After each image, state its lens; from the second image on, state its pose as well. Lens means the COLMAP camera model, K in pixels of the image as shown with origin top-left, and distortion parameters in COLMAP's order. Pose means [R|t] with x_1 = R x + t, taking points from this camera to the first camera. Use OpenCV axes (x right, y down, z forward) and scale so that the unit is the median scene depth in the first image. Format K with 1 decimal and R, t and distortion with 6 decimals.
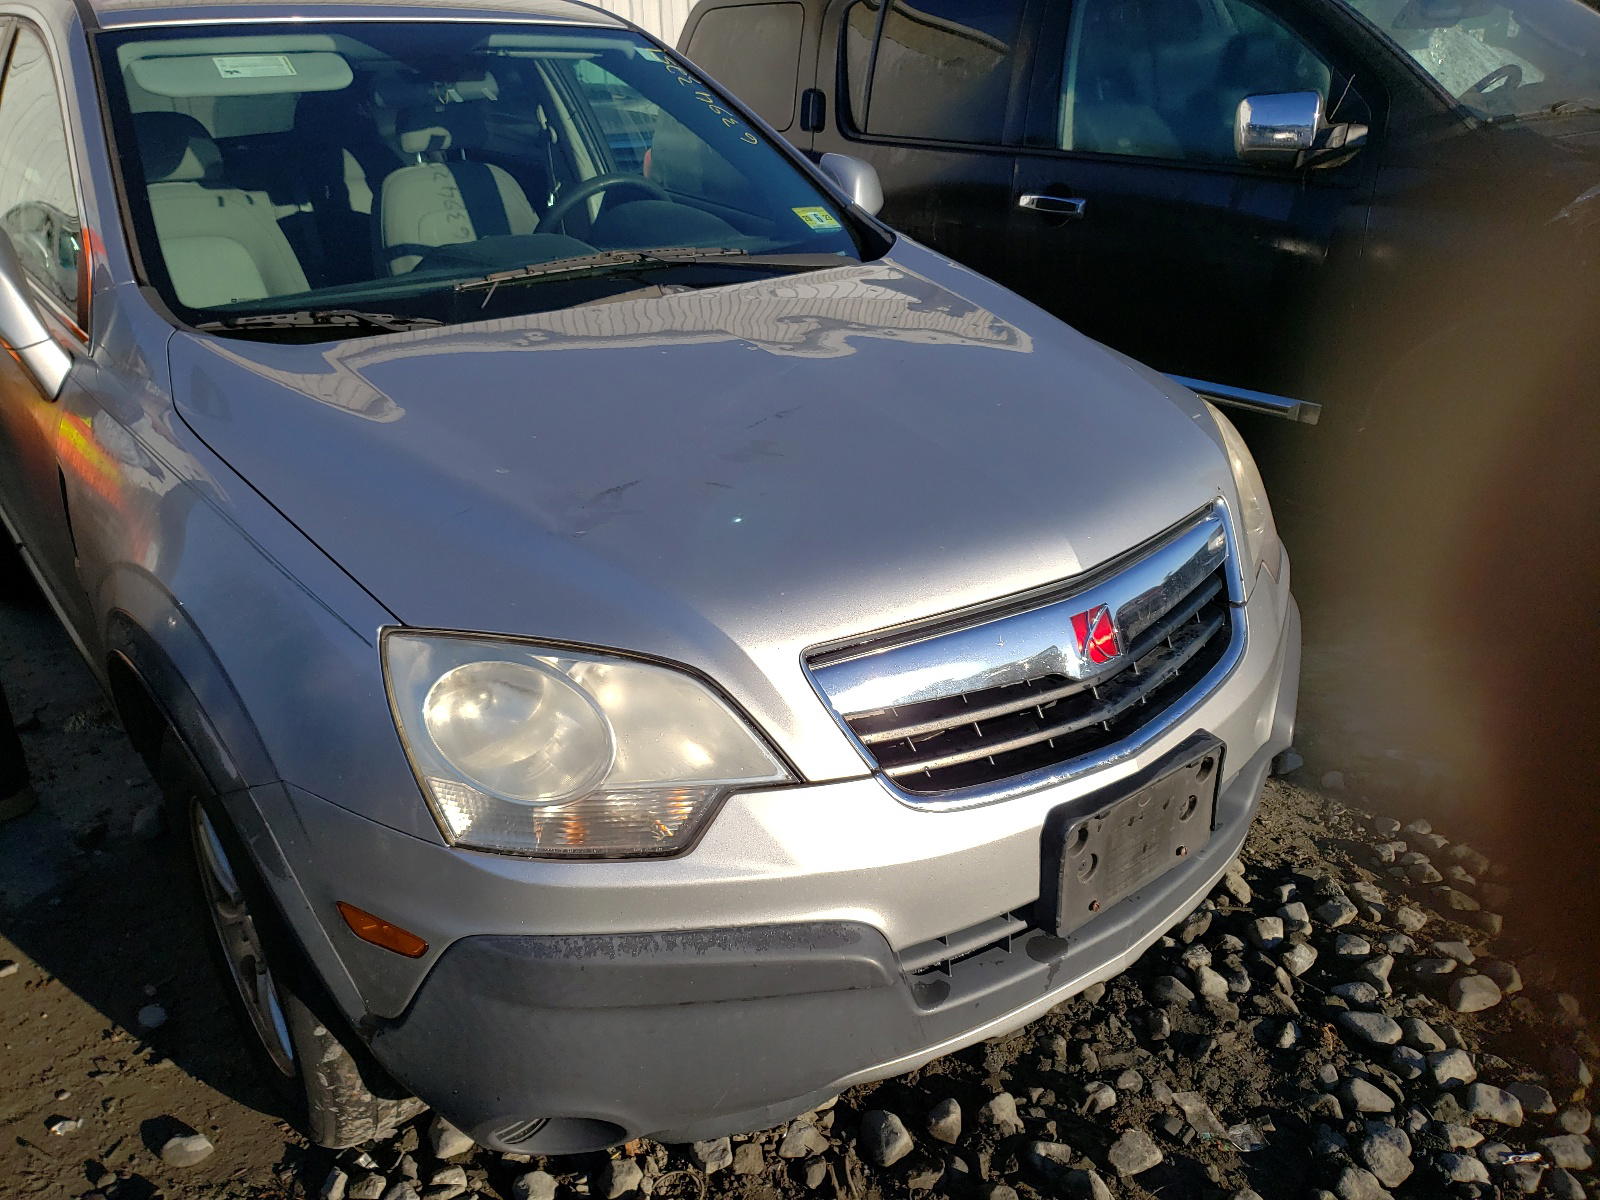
lens RADIAL K [[1182.3, 0, 800.0], [0, 1182.3, 600.0], [0, 0, 1]] dist [-0.009738, 0.054324]
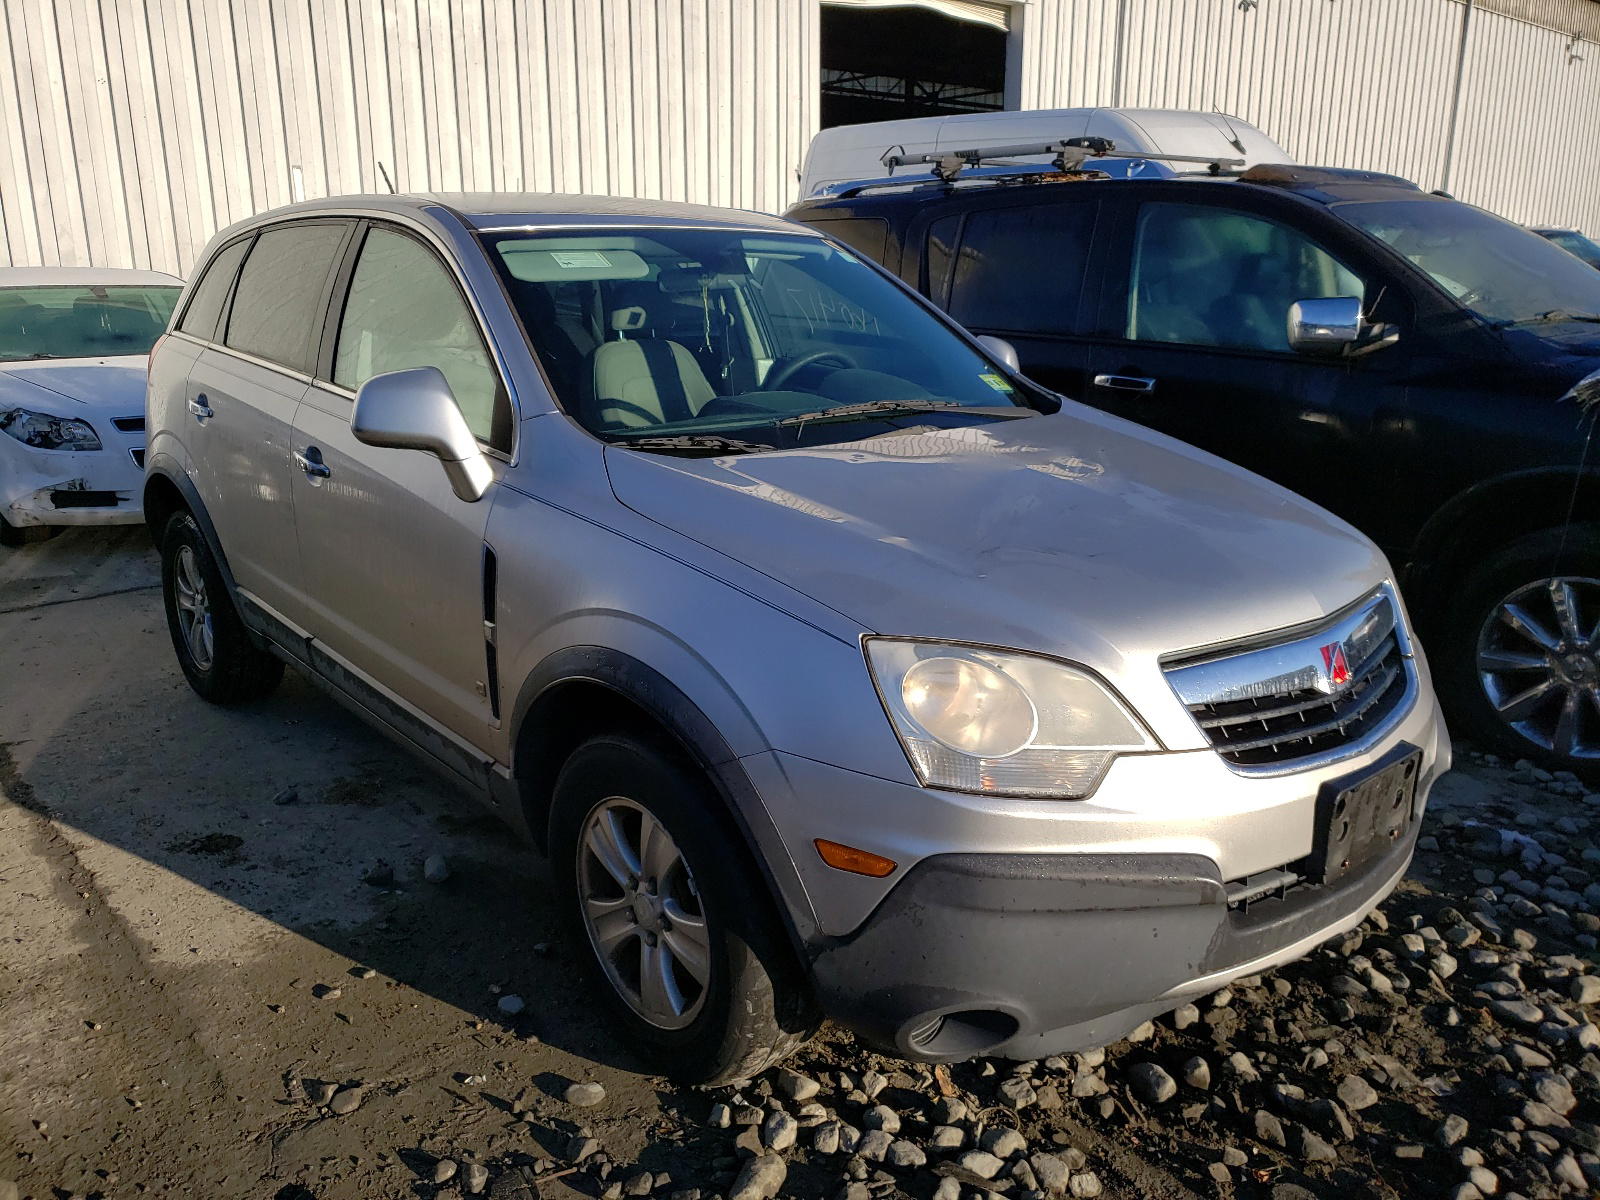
lens RADIAL K [[1154.3, 0, 800.0], [0, 1154.3, 600.0], [0, 0, 1]] dist [0.034209, 0.002618]
pose [[0.999250, 0.014115, 0.036047, -0.332214], [-0.008710, 0.989258, -0.145919, 0.125594], [-0.037719, 0.145496, 0.988640, -0.260210]]
